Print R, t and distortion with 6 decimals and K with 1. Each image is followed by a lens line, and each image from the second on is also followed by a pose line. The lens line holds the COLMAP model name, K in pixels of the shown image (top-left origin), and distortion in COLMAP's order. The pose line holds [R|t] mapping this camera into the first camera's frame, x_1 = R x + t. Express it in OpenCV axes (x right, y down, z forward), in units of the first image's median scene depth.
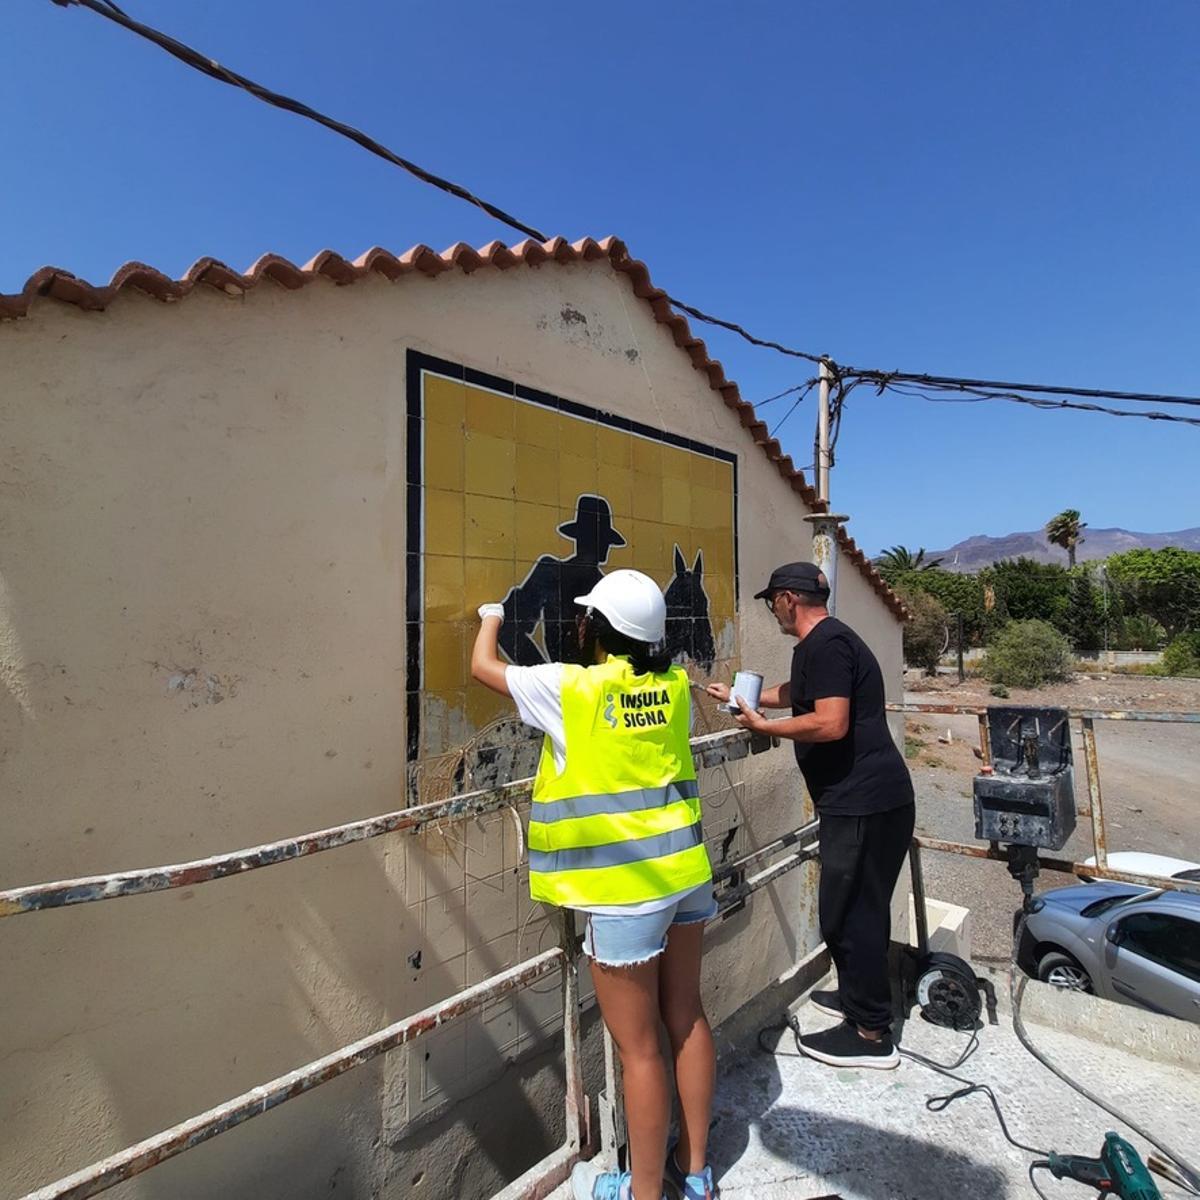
lens RADIAL K [[616.5, 0, 590.9], [0, 616.5, 598.4], [0, 0, 1]] dist [-0.029746, -0.000541]
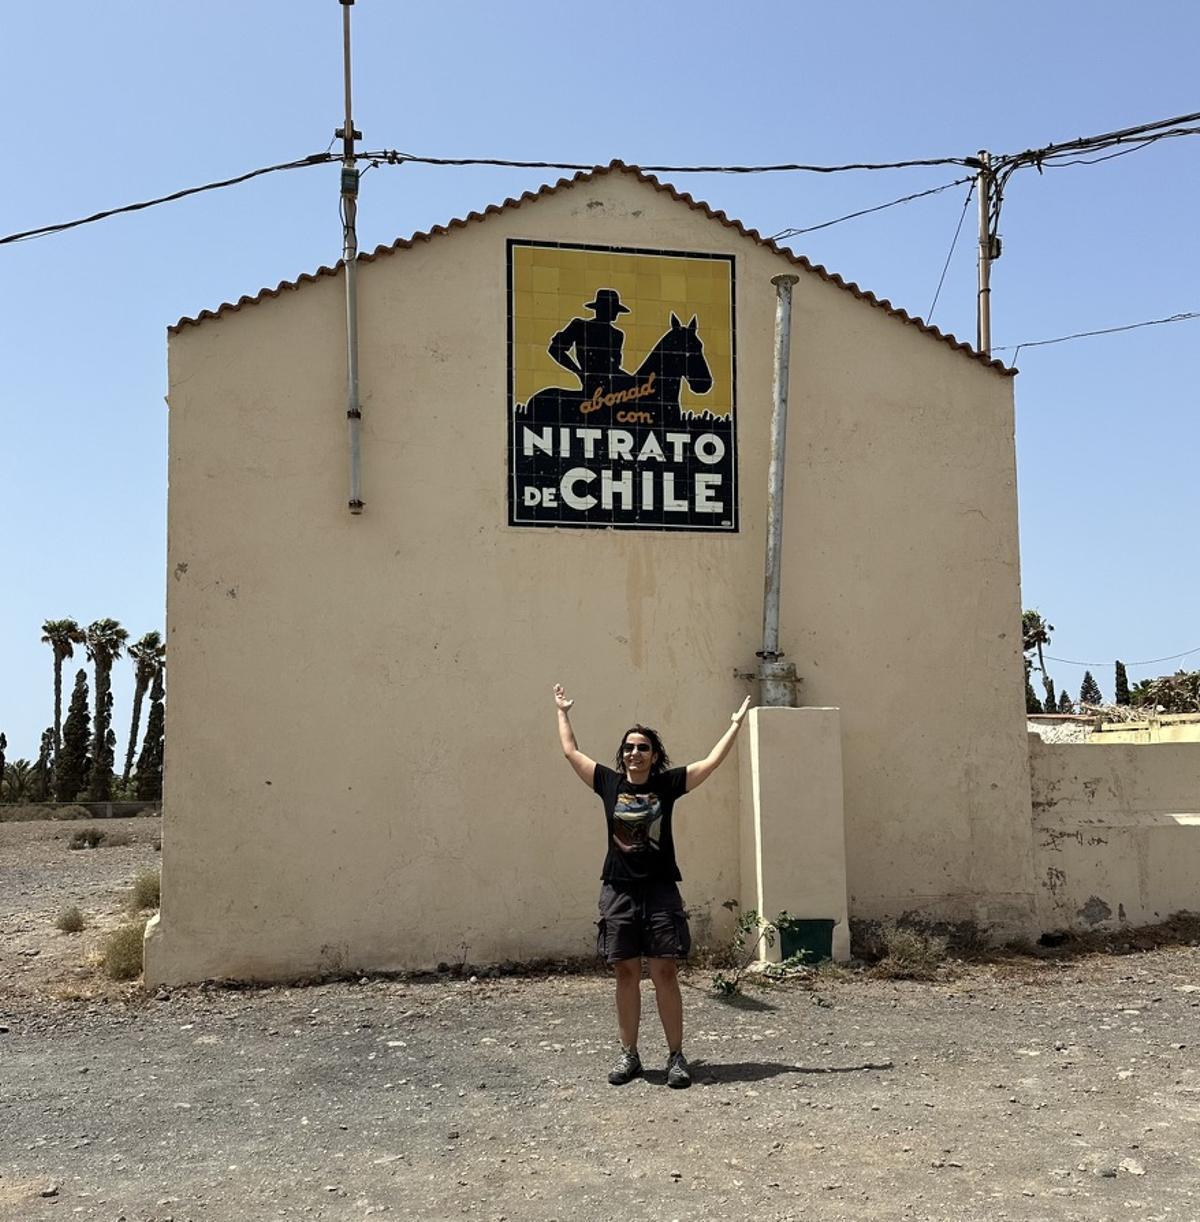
lens RADIAL K [[1102.5, 0, 600.0], [0, 1102.5, 689.8], [0, 0, 1]] dist [0.014140, -0.052267]
pose [[0.812564, -0.035326, -0.581800, 1.771313], [0.011442, 0.998936, -0.044673, 1.134547], [0.582759, 0.029642, 0.812104, -1.659182]]
